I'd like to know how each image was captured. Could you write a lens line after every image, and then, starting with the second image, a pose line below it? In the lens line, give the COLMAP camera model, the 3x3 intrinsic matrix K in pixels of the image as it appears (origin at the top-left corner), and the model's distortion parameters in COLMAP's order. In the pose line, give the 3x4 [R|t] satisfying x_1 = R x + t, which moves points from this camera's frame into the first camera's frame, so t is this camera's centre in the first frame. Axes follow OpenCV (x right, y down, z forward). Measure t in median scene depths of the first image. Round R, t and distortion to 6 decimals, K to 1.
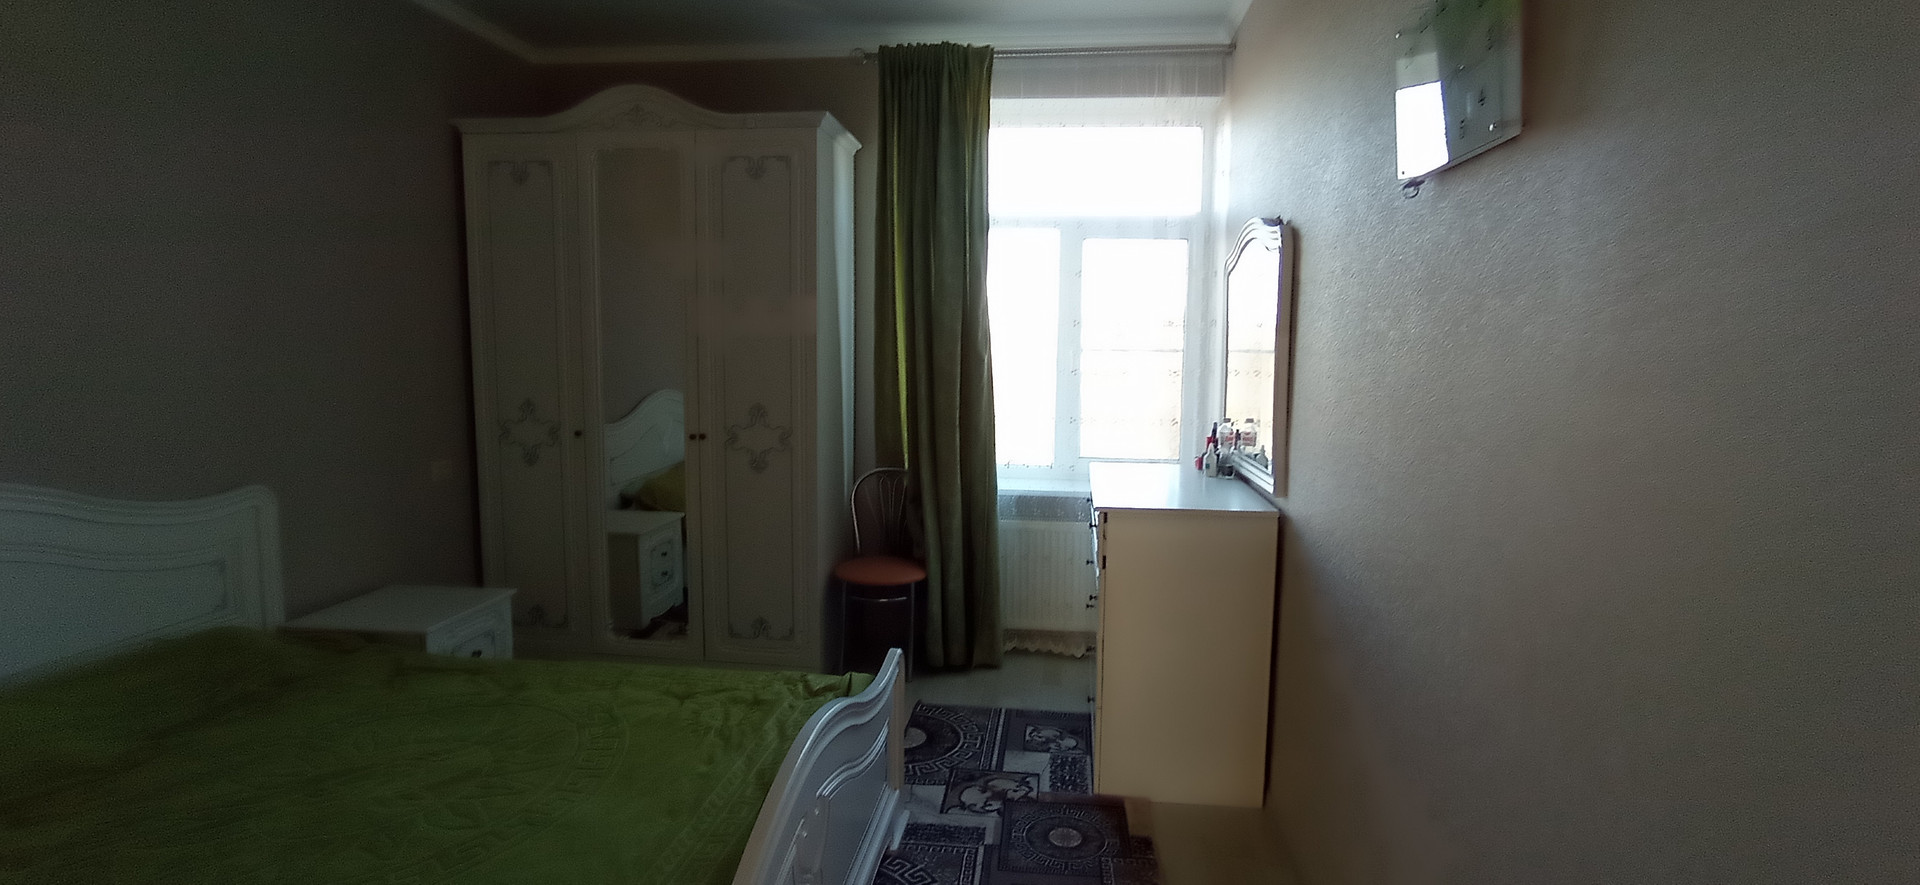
lens RADIAL K [[906.3, 0, 960.0], [0, 906.3, 442.5], [0, 0, 1]] dist [-0.001689, 0.033646]
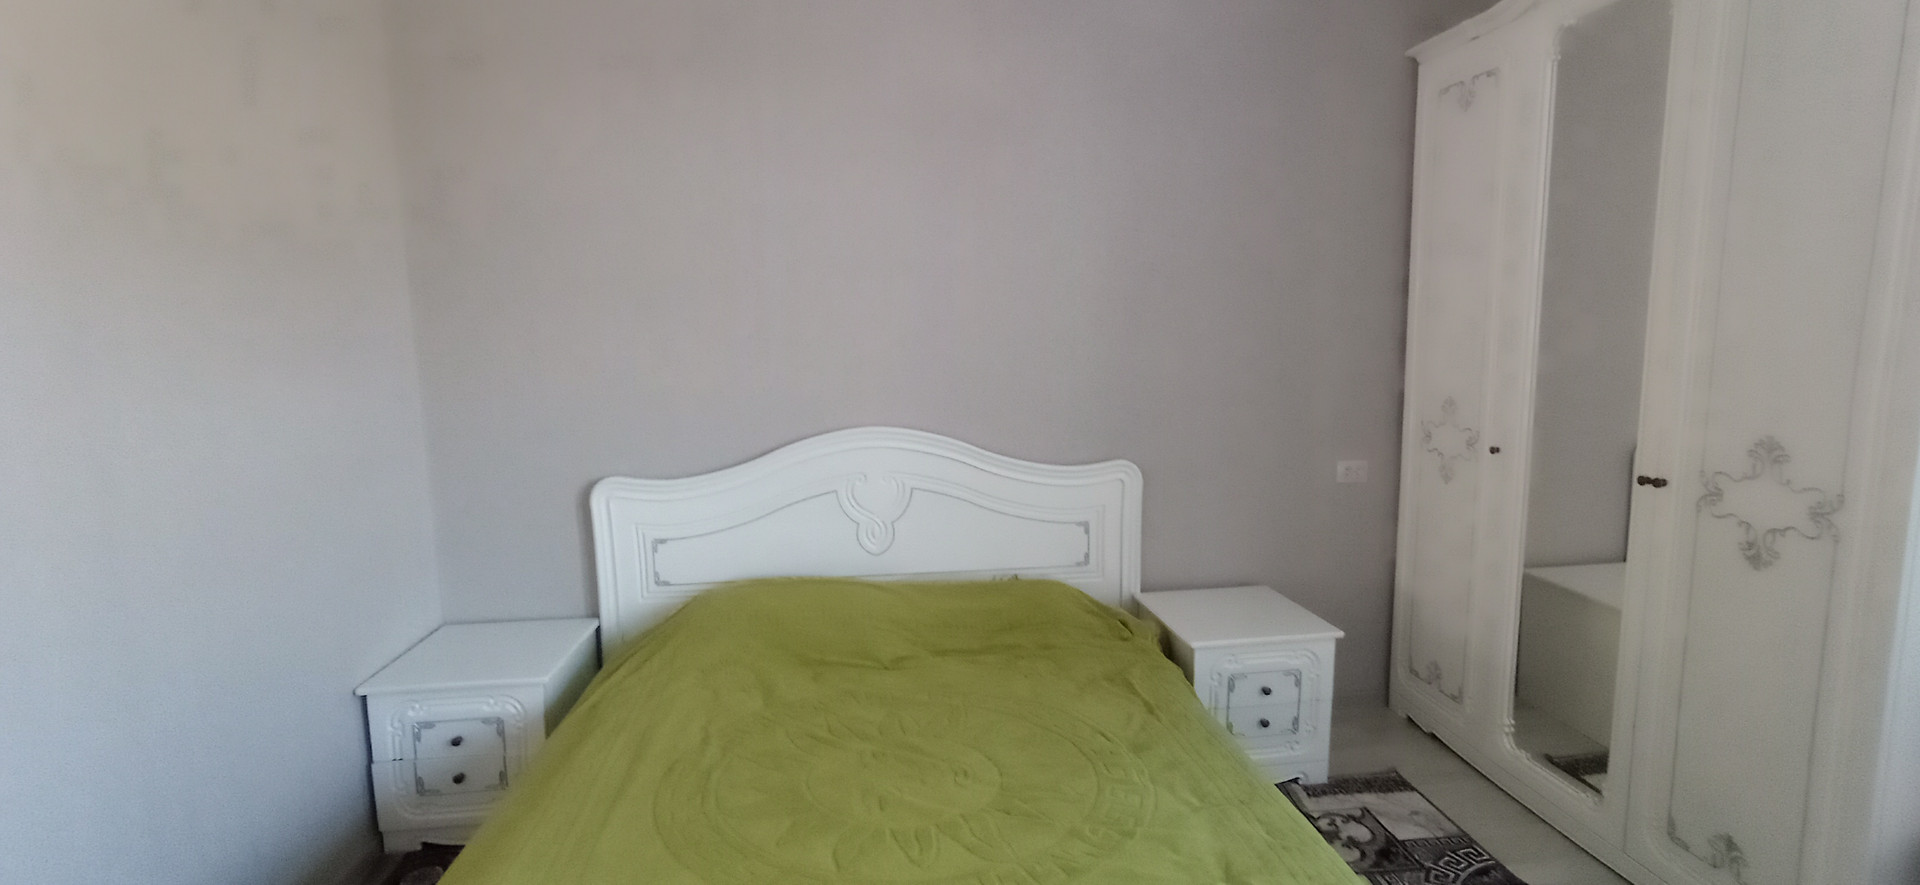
lens RADIAL K [[906.3, 0, 960.0], [0, 906.3, 442.5], [0, 0, 1]] dist [-0.001689, 0.033646]
pose [[0.282224, 0.121030, -0.951684, 0.146855], [-0.093741, 0.990742, 0.098198, -0.047932], [0.954758, 0.061498, 0.290956, 0.405930]]
